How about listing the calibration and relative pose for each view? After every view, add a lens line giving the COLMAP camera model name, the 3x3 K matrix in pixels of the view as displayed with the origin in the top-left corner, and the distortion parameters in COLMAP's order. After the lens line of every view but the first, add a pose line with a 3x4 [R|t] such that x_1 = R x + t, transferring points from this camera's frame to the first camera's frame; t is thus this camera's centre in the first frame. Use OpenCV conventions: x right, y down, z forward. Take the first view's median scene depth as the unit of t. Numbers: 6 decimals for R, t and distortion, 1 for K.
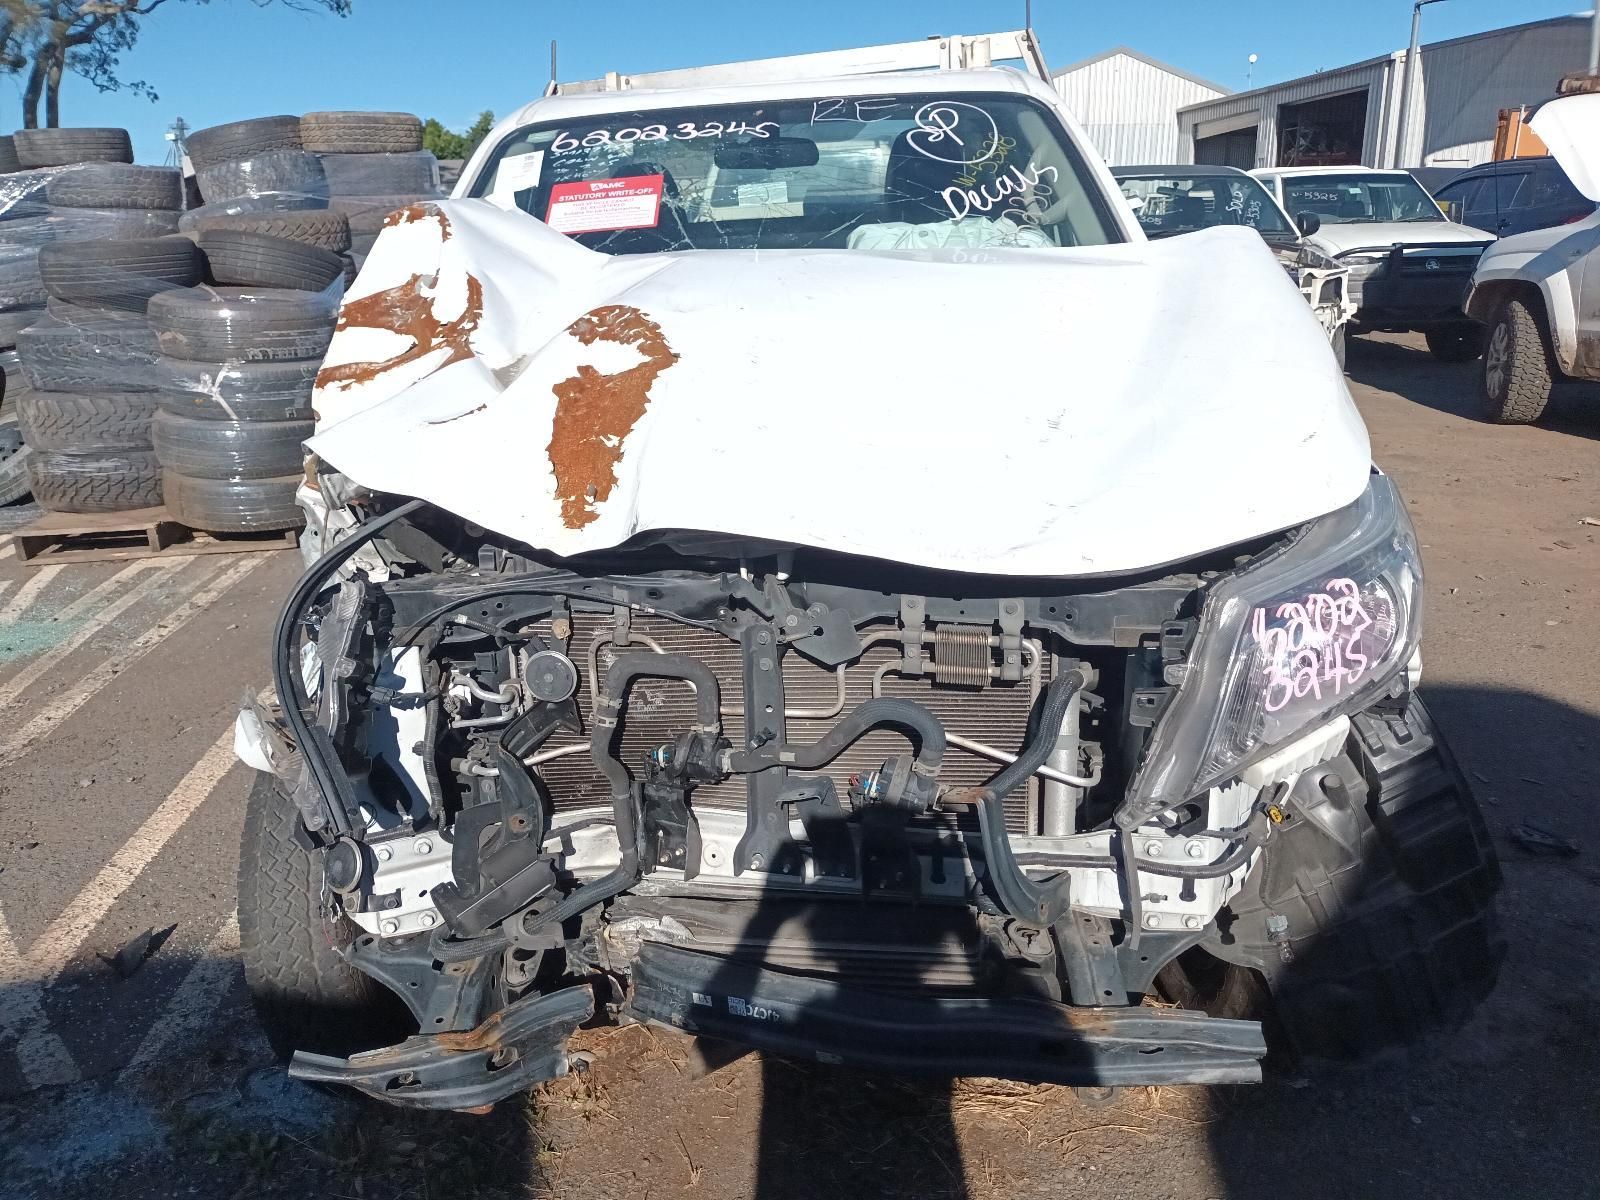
lens RADIAL K [[1199.8, 0, 804.5], [0, 1199.8, 608.2], [0, 0, 1]] dist [0.047632, -0.087385]
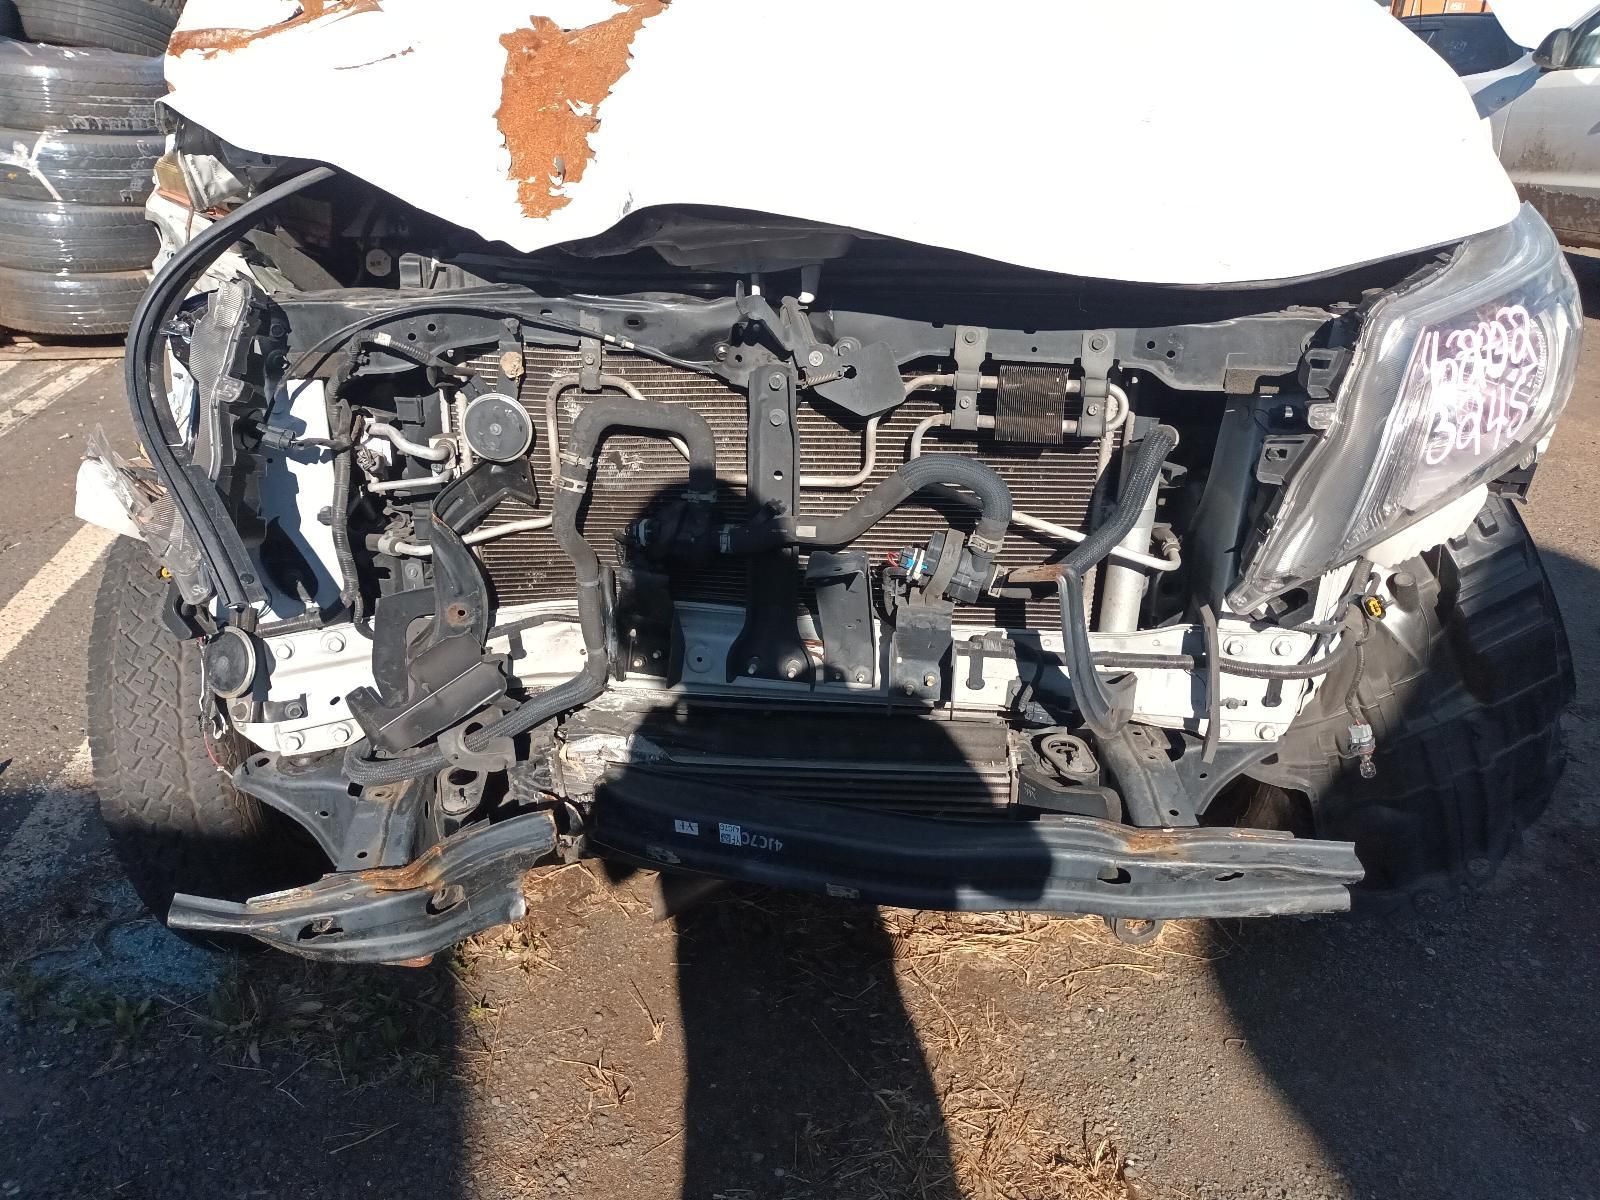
lens RADIAL K [[1226.4, 0, 826.4], [0, 1226.4, 598.2], [0, 0, 1]] dist [0.029870, -0.042216]
pose [[0.994017, 0.009344, 0.108828, -0.085000], [-0.021313, 0.993776, 0.109343, 0.074917], [-0.107129, -0.111008, 0.988029, 0.176365]]
